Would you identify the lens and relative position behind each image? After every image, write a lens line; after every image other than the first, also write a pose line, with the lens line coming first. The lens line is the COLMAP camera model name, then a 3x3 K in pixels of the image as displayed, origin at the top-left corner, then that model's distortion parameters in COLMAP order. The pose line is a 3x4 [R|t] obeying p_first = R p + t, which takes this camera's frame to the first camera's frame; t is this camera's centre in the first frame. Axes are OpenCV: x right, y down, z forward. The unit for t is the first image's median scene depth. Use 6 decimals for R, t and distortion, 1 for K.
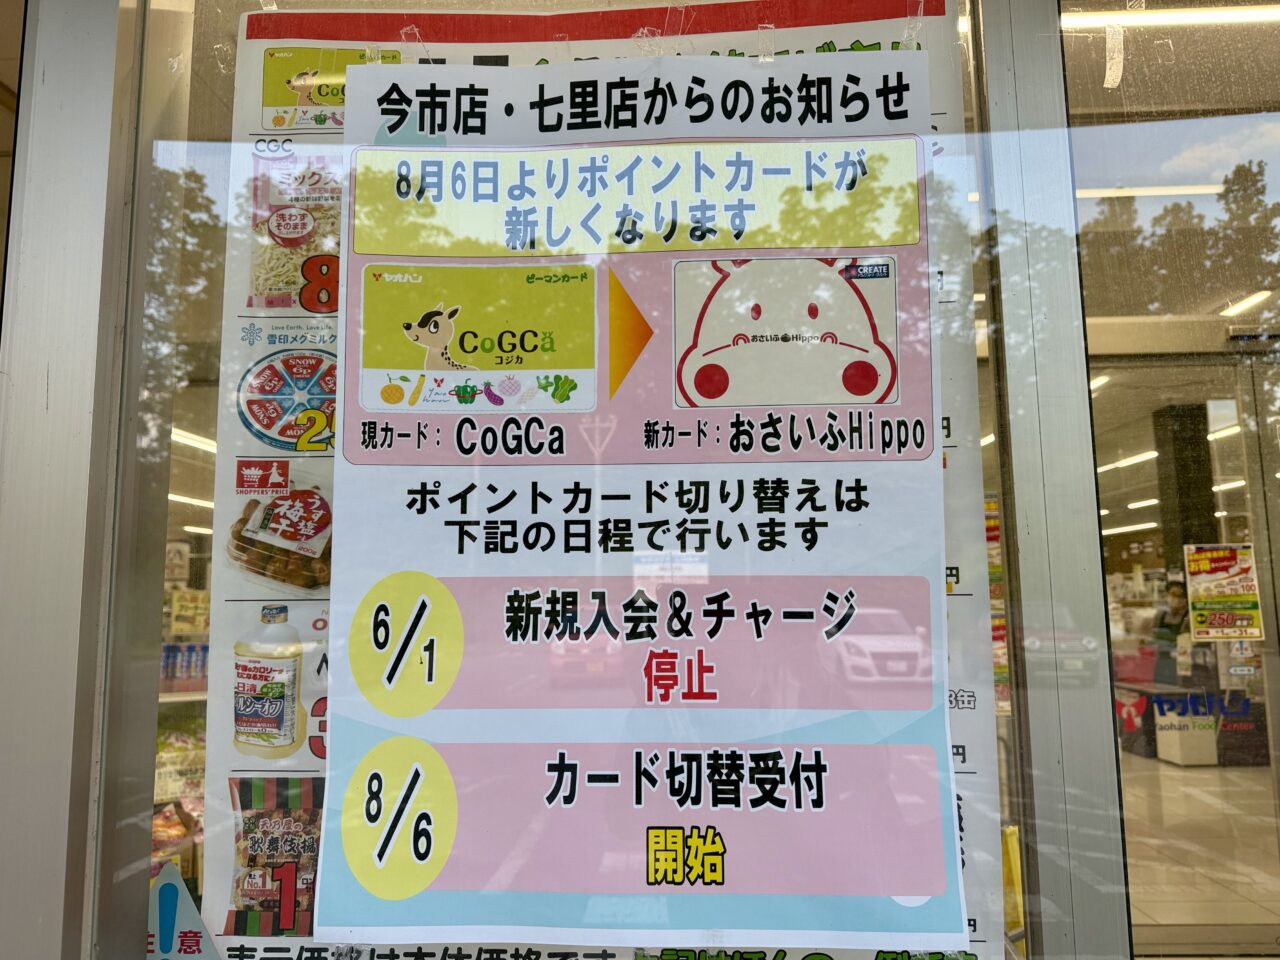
lens RADIAL K [[896.9, 0, 640.0], [0, 896.9, 480.0], [0, 0, 1]] dist [-0.054361, -0.000721]
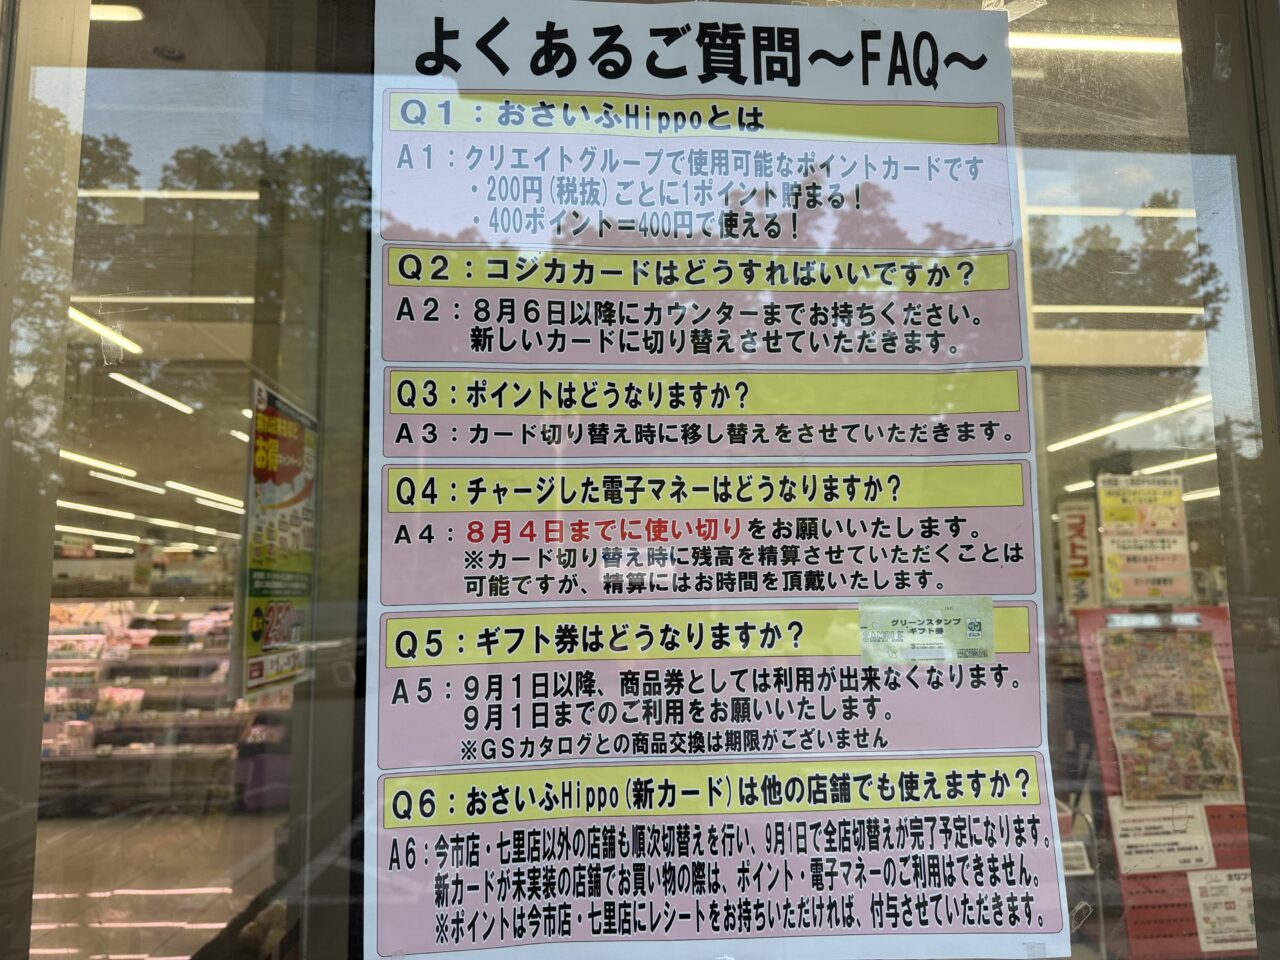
lens RADIAL K [[894.7, 0, 732.2], [0, 894.7, 479.0], [0, 0, 1]] dist [0.025655, -0.000603]
pose [[0.985586, 0.010718, 0.168835, -4.234360], [-0.010724, 0.999942, -0.000879, -0.416763], [-0.168835, -0.000945, 0.985644, -5.195046]]
